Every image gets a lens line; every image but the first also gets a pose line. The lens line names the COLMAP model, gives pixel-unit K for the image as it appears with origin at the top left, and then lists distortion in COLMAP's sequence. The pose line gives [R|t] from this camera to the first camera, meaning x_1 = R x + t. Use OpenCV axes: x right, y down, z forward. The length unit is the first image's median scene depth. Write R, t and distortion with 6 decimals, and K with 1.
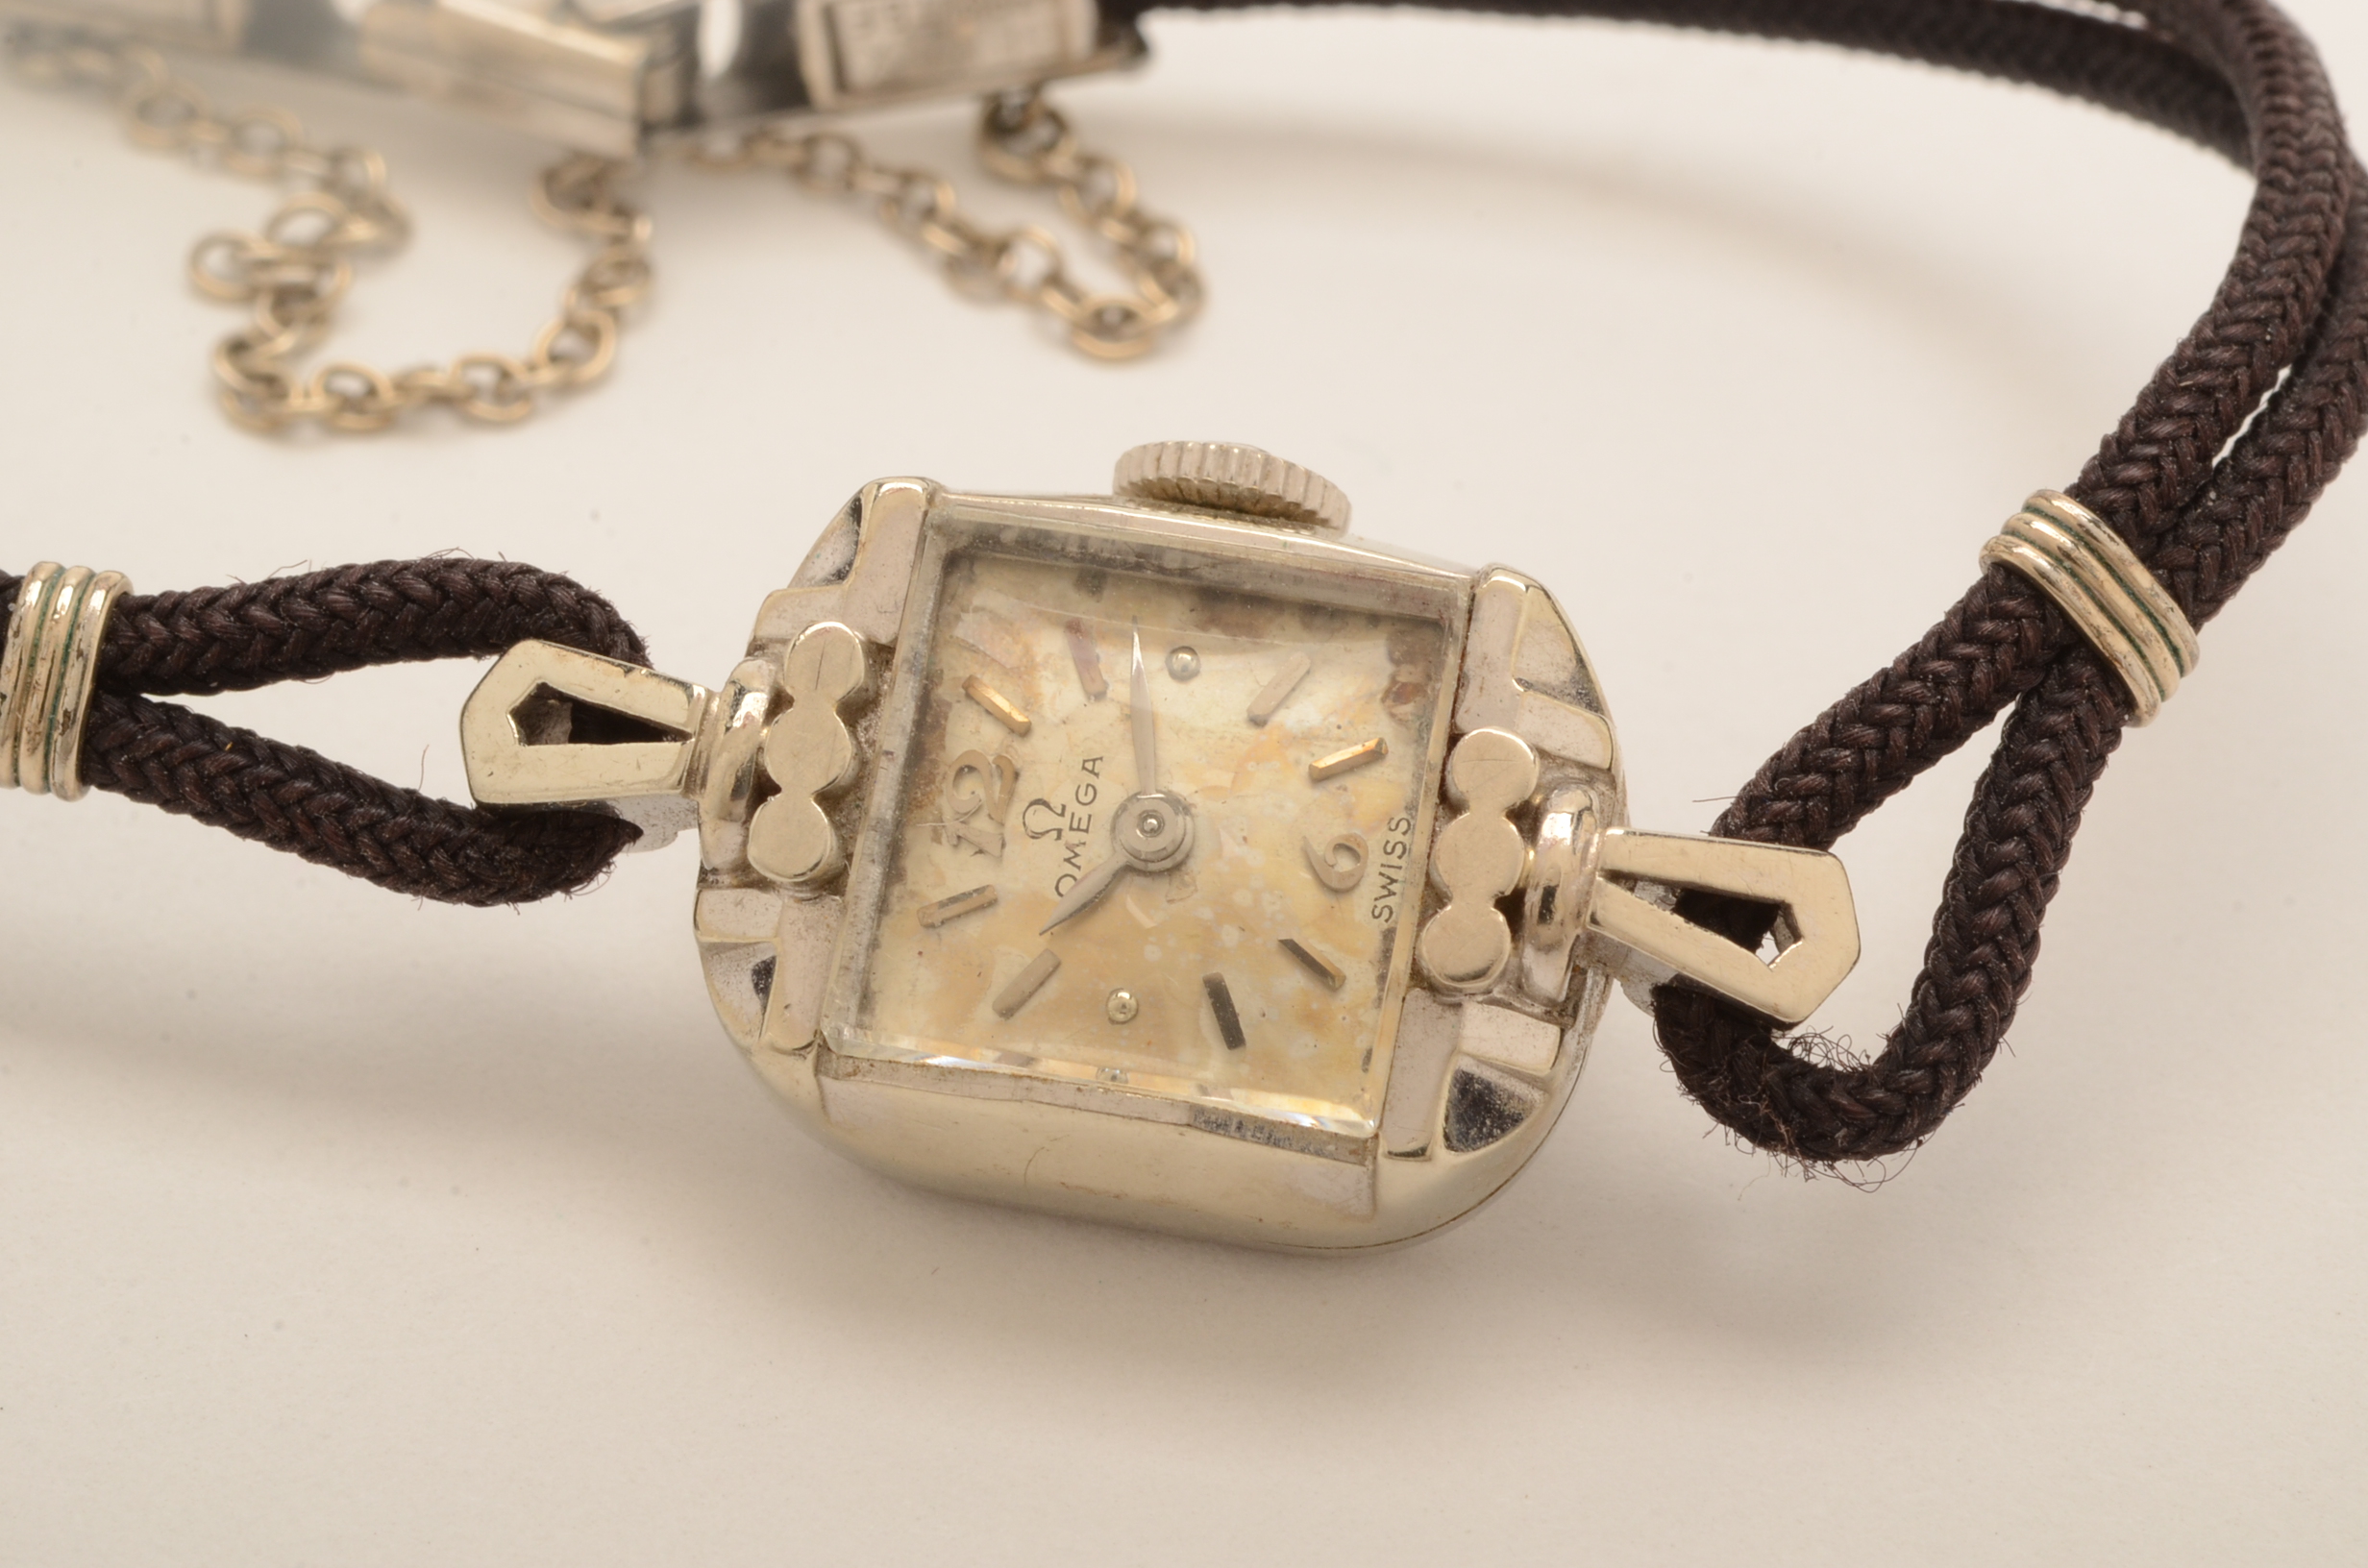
lens RADIAL K [[7926.5, 0, 1184.0], [0, 7926.5, 784.0], [0, 0, 1]] dist [-0.079691, 1.336392]
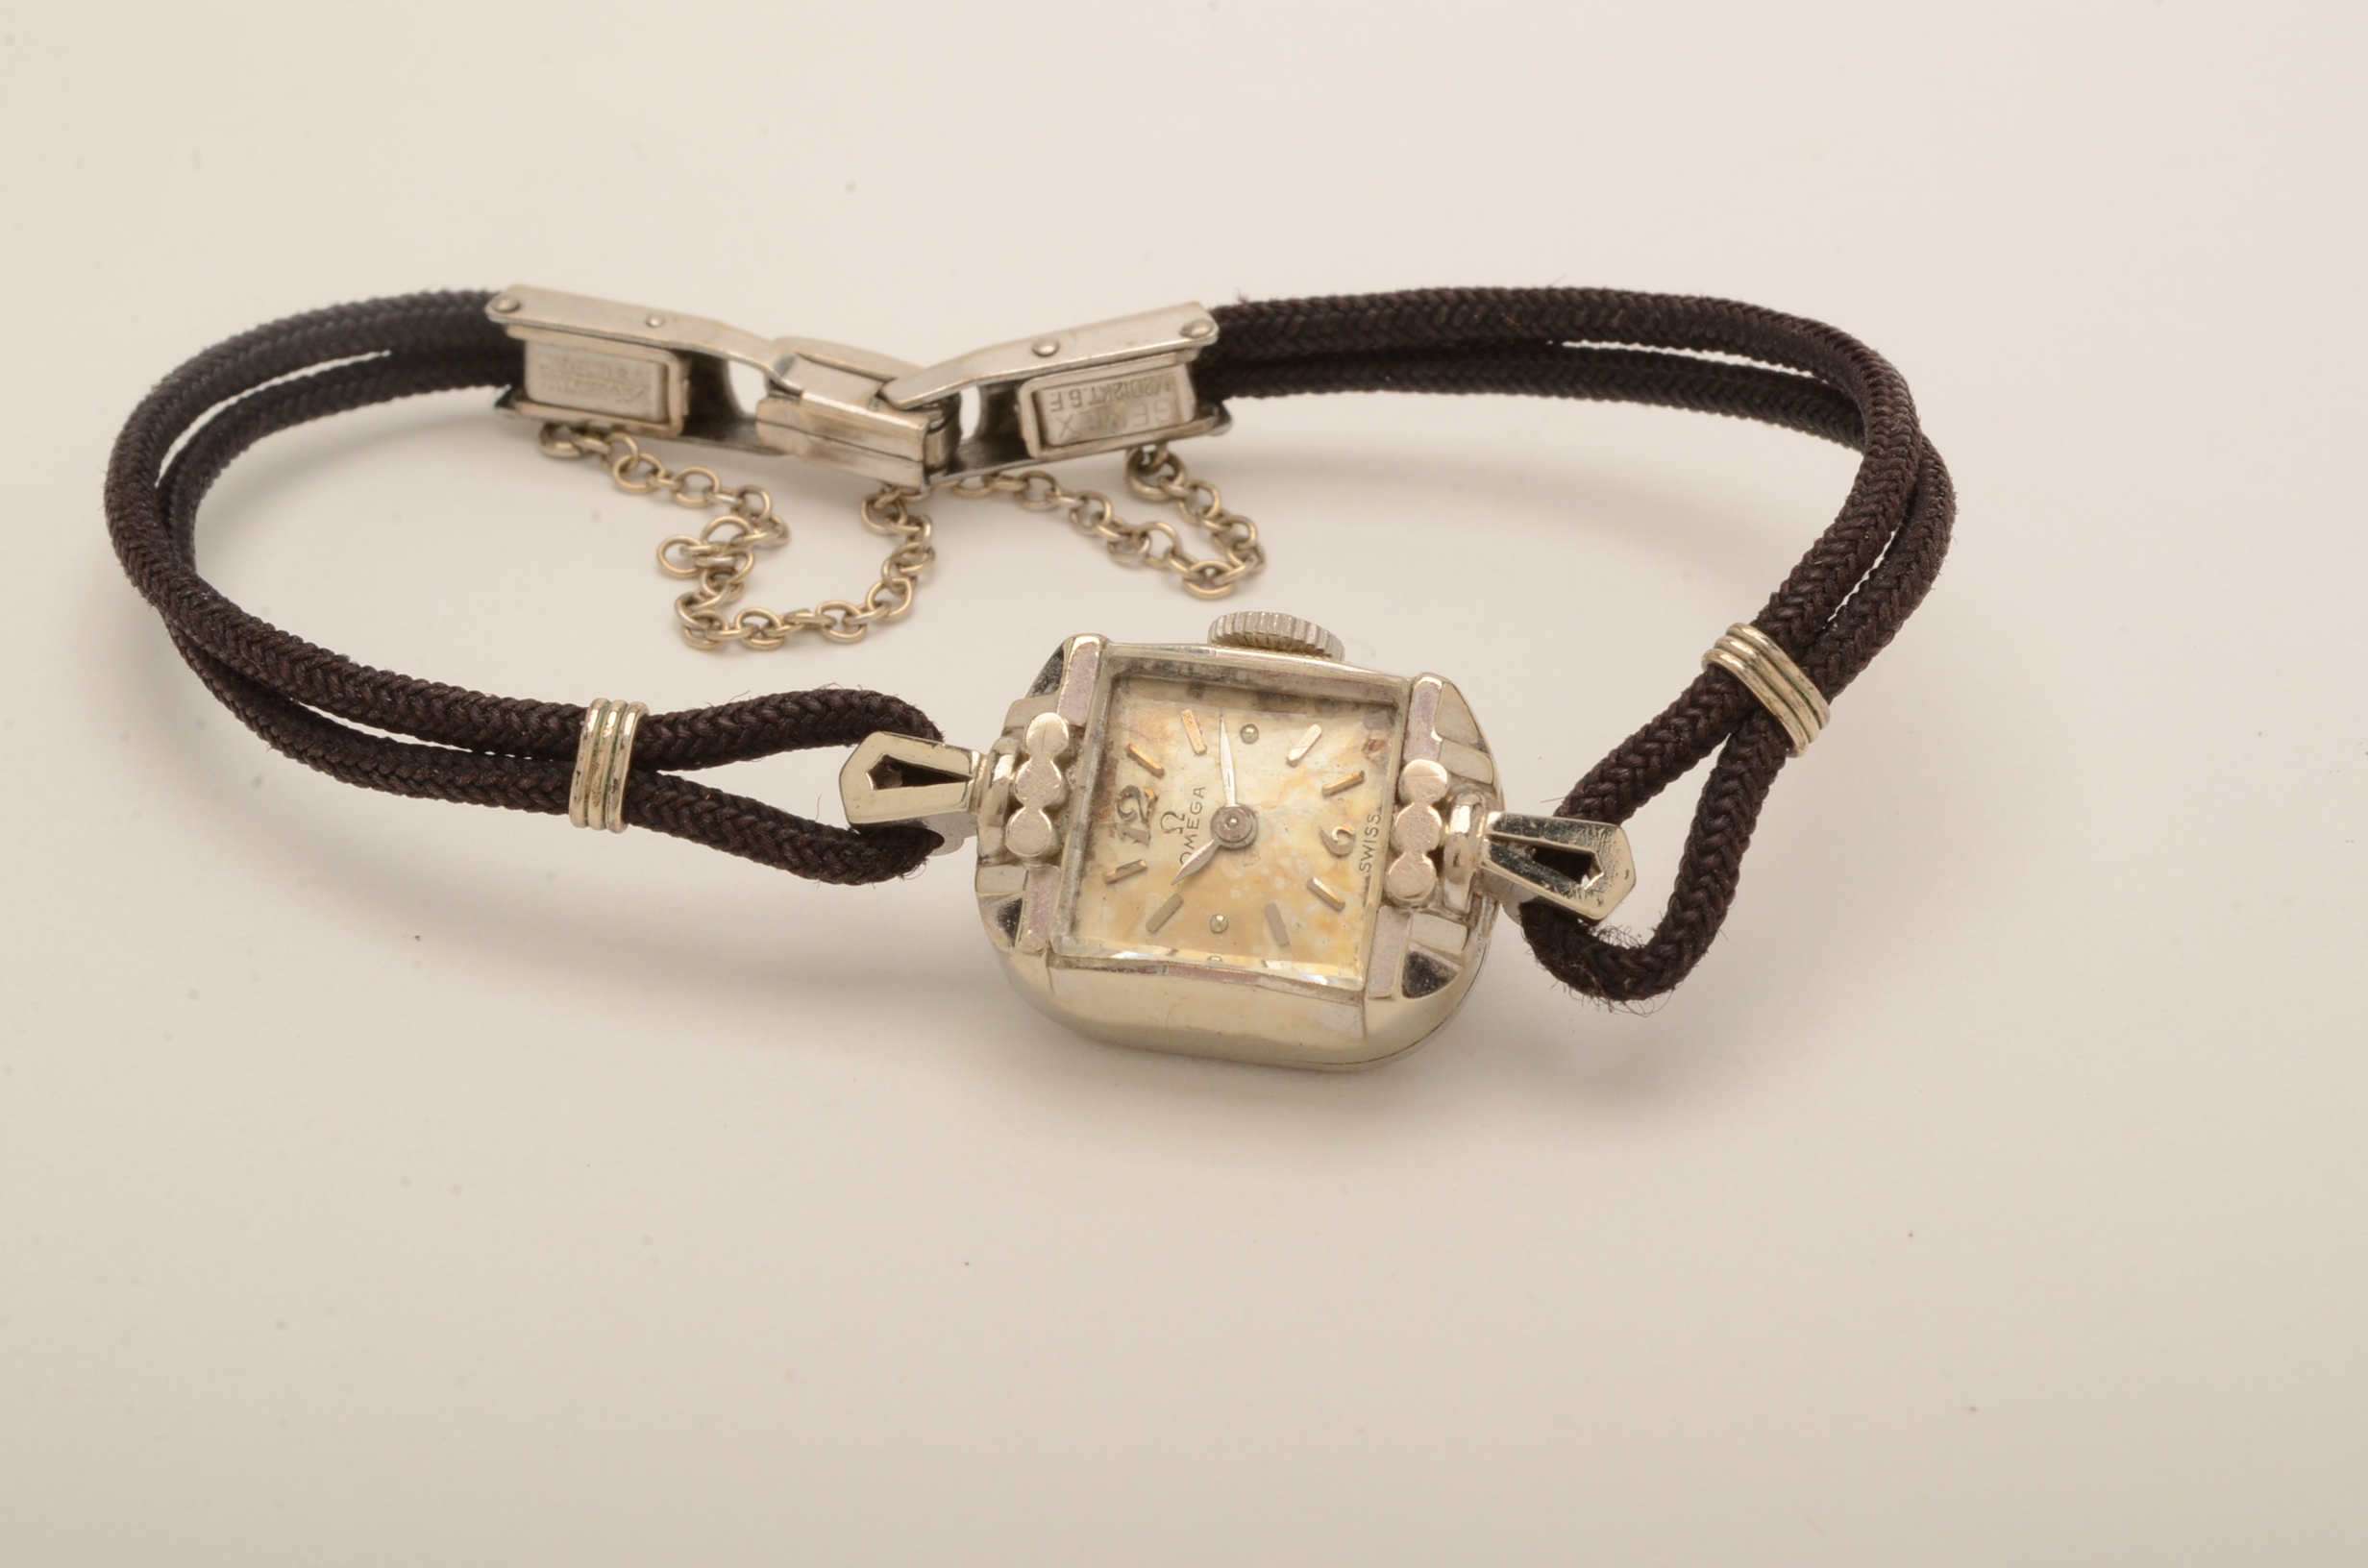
lens RADIAL K [[7926.5, 0, 1184.0], [0, 7926.5, 784.0], [0, 0, 1]] dist [-0.079691, 1.336392]
pose [[0.999420, -0.027052, -0.020663, 0.021401], [0.025170, 0.995936, -0.086470, 0.147337], [0.022918, 0.085899, 0.996040, -0.750542]]
